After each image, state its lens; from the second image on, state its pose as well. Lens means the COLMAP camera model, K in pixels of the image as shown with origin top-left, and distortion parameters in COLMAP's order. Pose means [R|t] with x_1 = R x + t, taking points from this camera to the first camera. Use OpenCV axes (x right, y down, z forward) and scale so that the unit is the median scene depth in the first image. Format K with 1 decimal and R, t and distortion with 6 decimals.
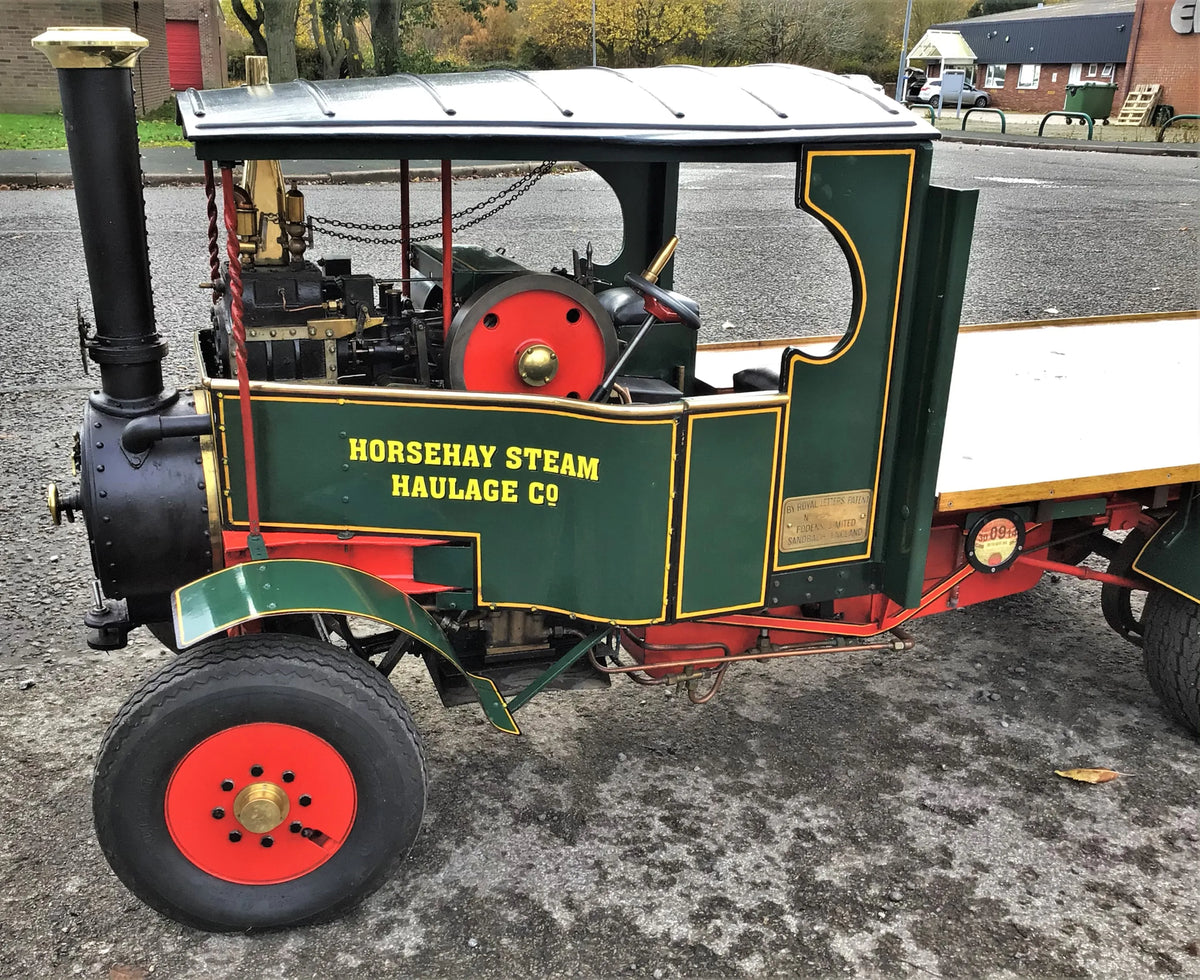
lens RADIAL K [[1165.0, 0, 548.1], [0, 1165.0, 490.7], [0, 0, 1]] dist [0.127109, -0.238105]
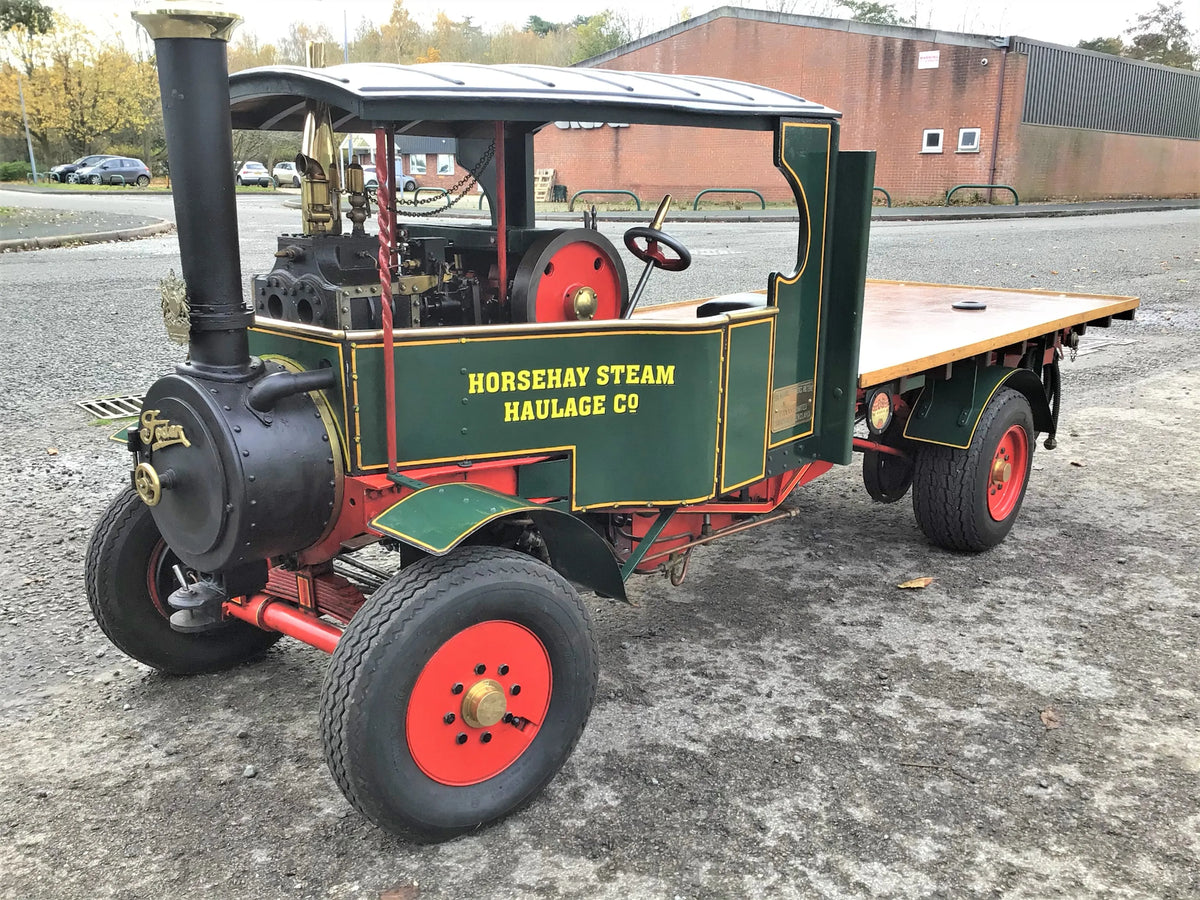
lens RADIAL K [[1072.2, 0, 600.0], [0, 1072.2, 450.0], [0, 0, 1]] dist [0.124173, -0.223833]
pose [[0.870347, -0.131539, 0.474545, -0.548180], [0.169810, 0.984725, -0.038487, 0.086582], [-0.462234, 0.114080, 0.879389, 0.041307]]
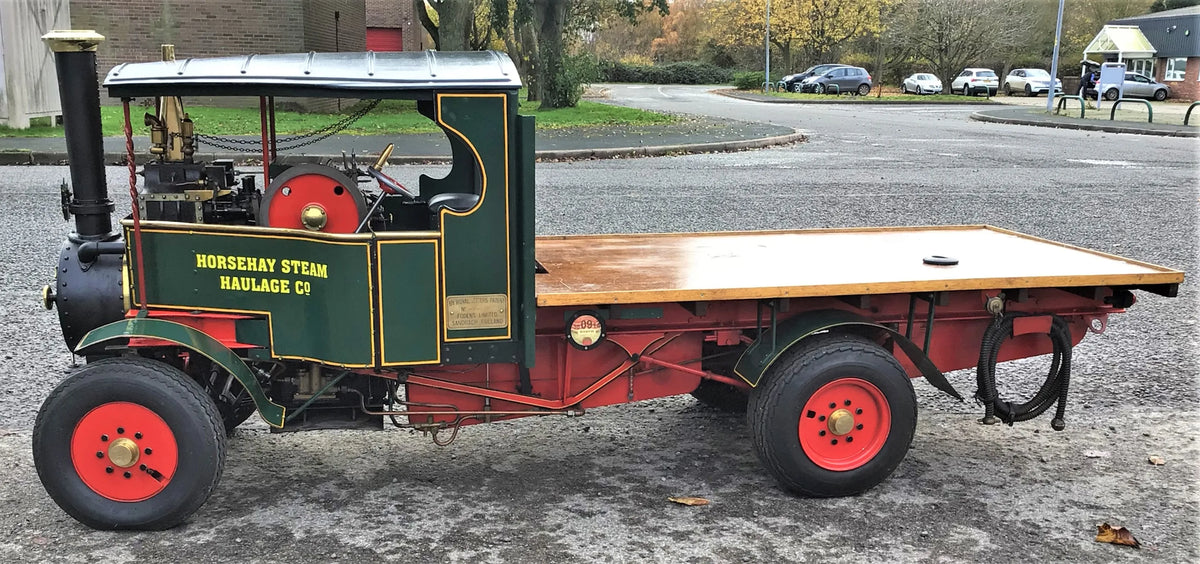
lens RADIAL K [[1153.7, 0, 573.4], [0, 1153.7, 350.4], [0, 0, 1]] dist [0.134909, -0.237054]
pose [[0.990604, 0.023909, -0.134657, 0.611911], [-0.037987, 0.993959, -0.102965, 0.250553], [0.131382, 0.107113, 0.985528, -0.615576]]
